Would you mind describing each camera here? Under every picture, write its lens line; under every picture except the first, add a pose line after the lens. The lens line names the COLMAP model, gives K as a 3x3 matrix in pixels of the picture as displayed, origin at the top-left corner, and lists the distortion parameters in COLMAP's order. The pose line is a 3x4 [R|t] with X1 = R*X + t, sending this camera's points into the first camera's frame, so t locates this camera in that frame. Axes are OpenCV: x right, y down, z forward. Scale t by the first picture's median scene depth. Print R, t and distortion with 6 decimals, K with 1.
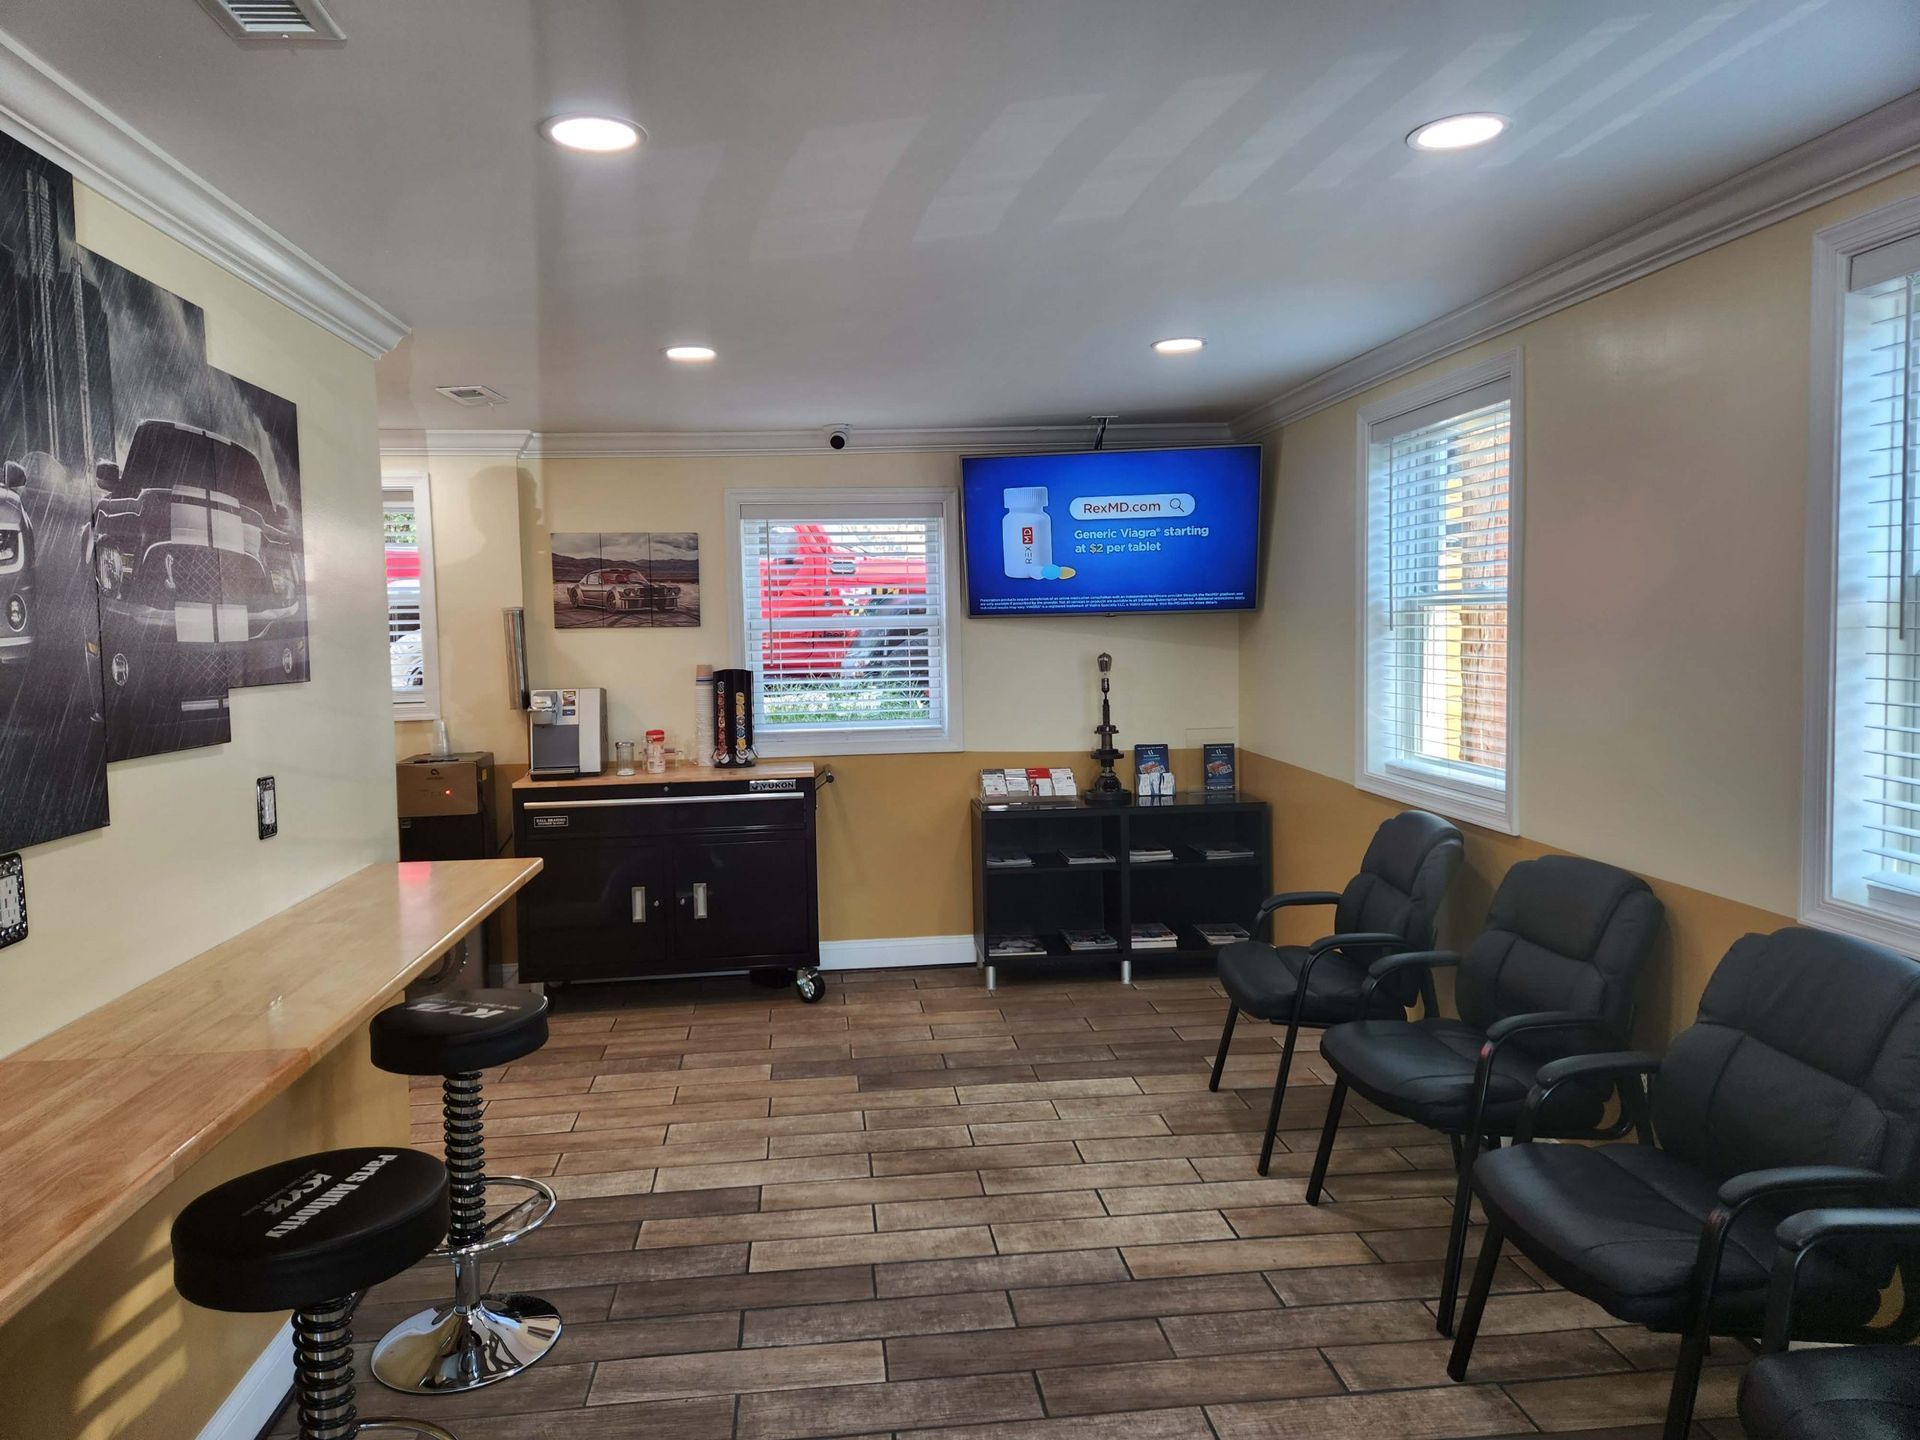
lens RADIAL K [[1272.3, 0, 951.7], [0, 1272.3, 695.2], [0, 0, 1]] dist [0.096352, -0.086155]
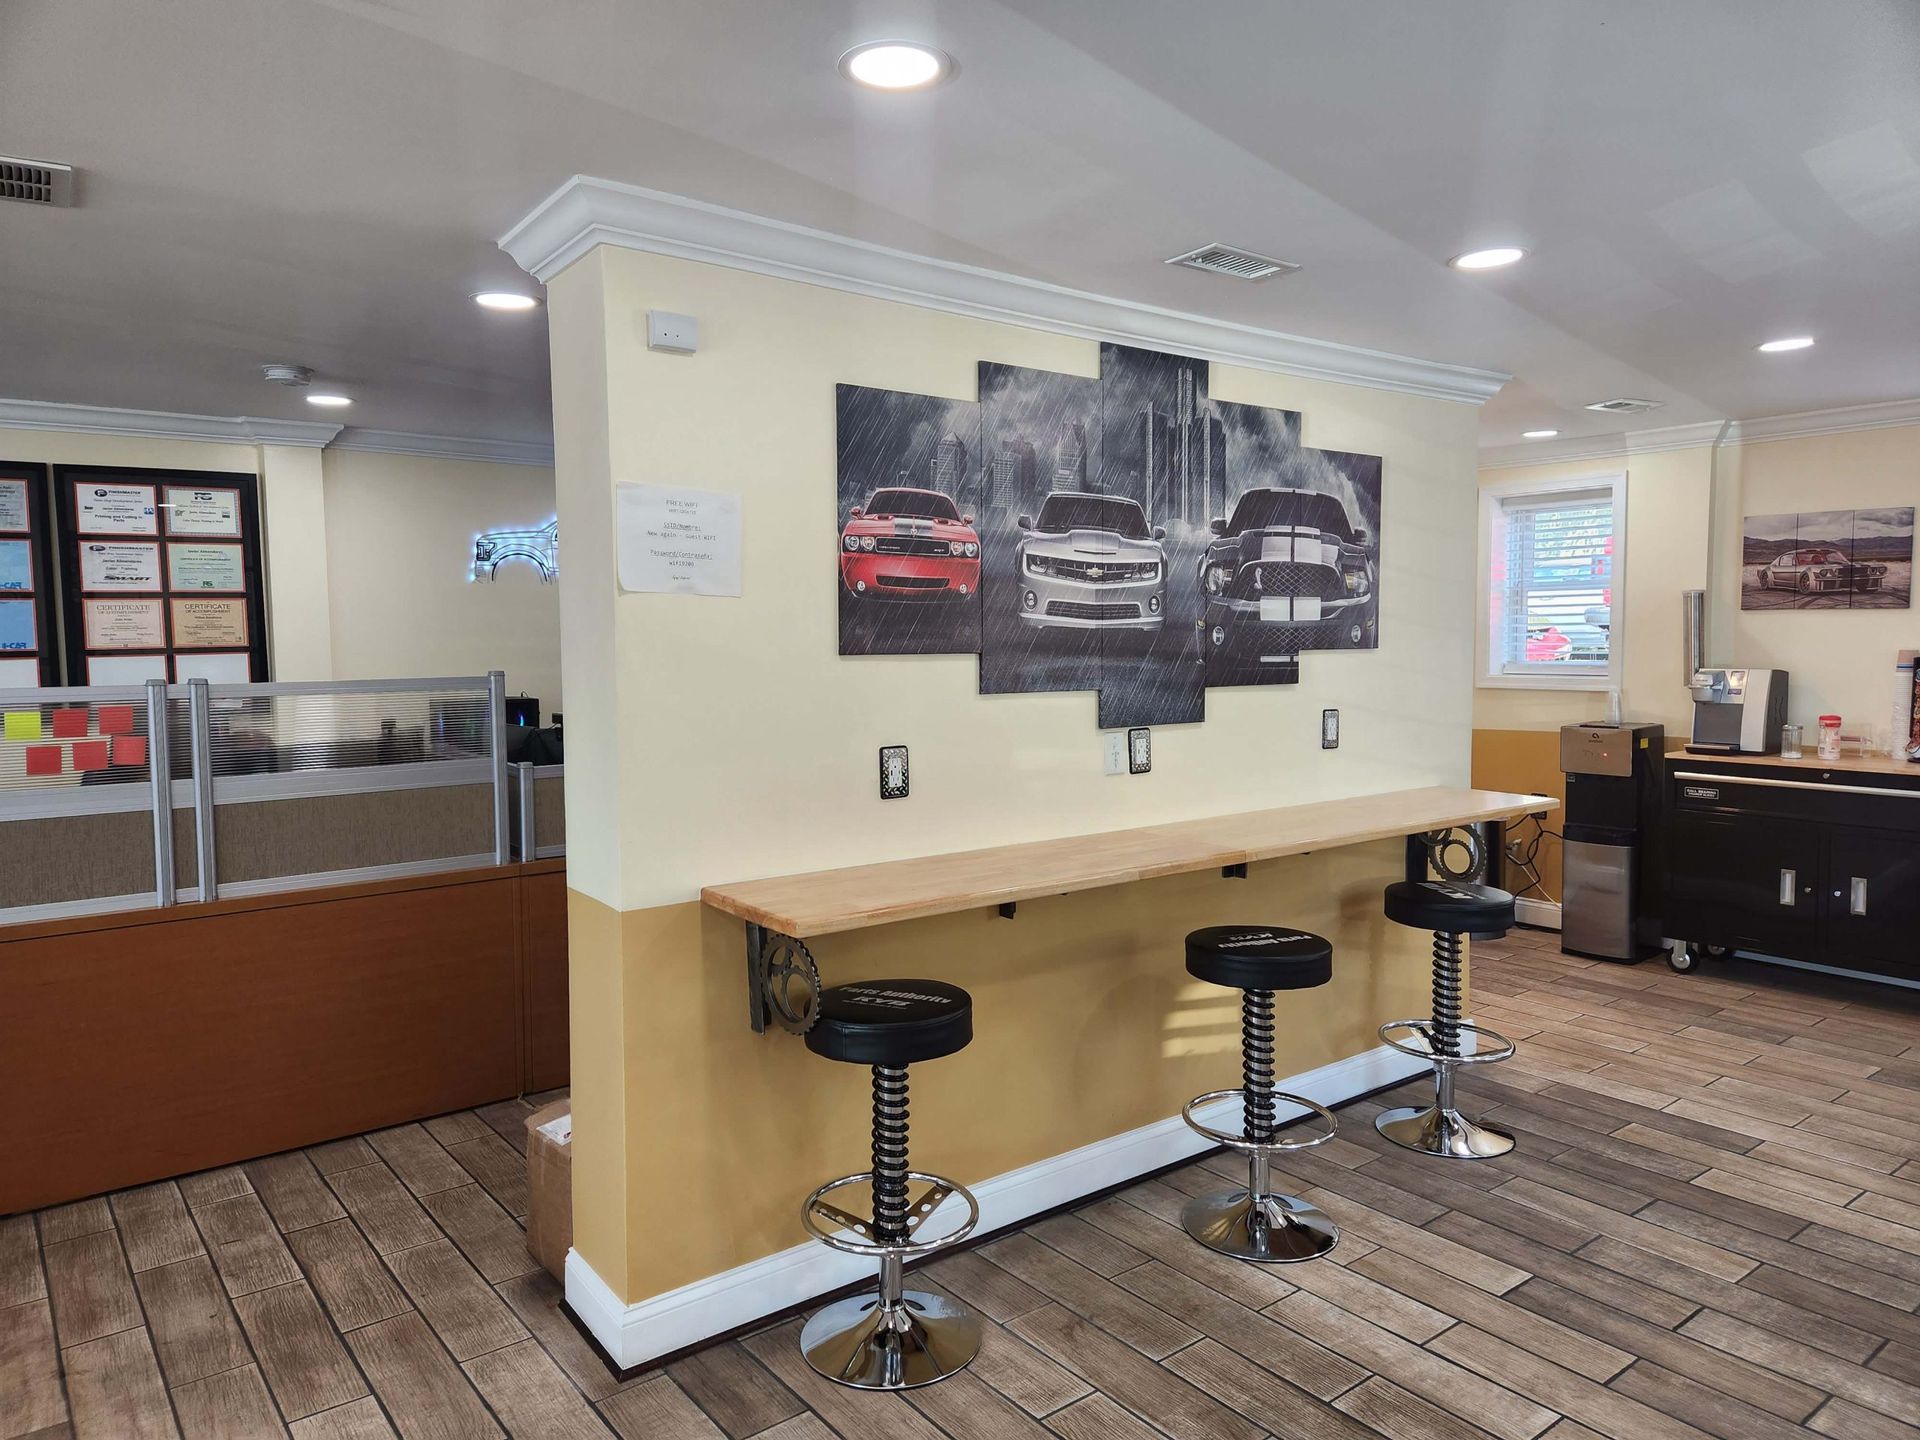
lens RADIAL K [[1256.2, 0, 948.3], [0, 1256.2, 713.8], [0, 0, 1]] dist [0.067694, -0.060314]
pose [[0.530056, 0.074543, -0.844680, 0.240210], [-0.047488, 0.997175, 0.058201, 0.001484], [0.846632, 0.009262, 0.532098, -0.085708]]
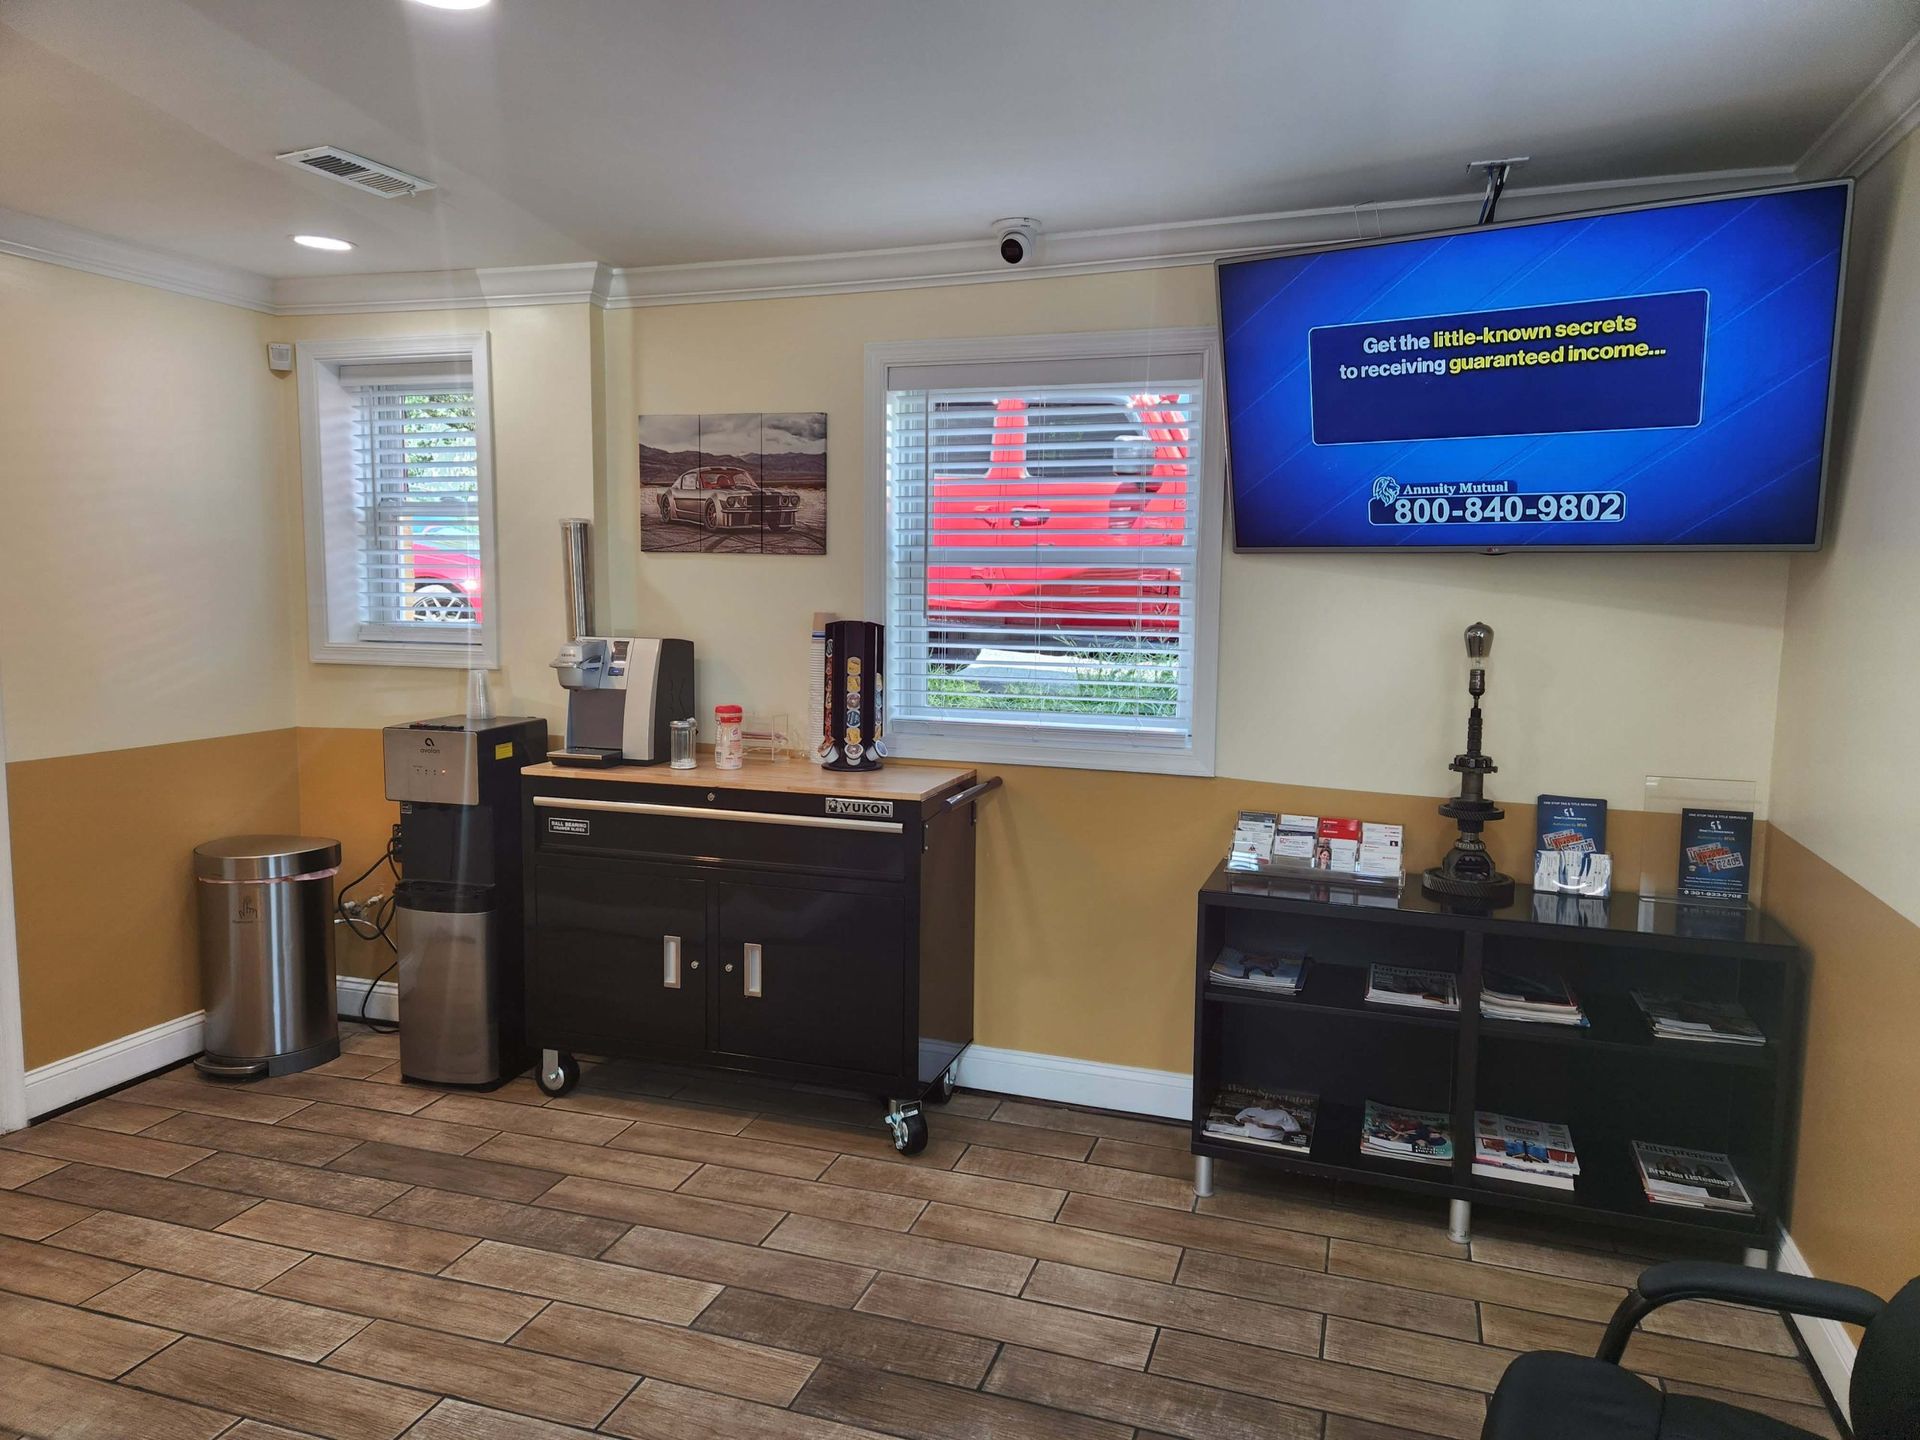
lens RADIAL K [[1321.6, 0, 929.8], [0, 1321.6, 720.8], [0, 0, 1]] dist [0.082221, -0.067627]
pose [[0.909475, 0.078491, -0.408282, 0.154960], [-0.057096, 0.996293, 0.064350, -0.016156], [0.411820, -0.035213, 0.910585, 0.419666]]
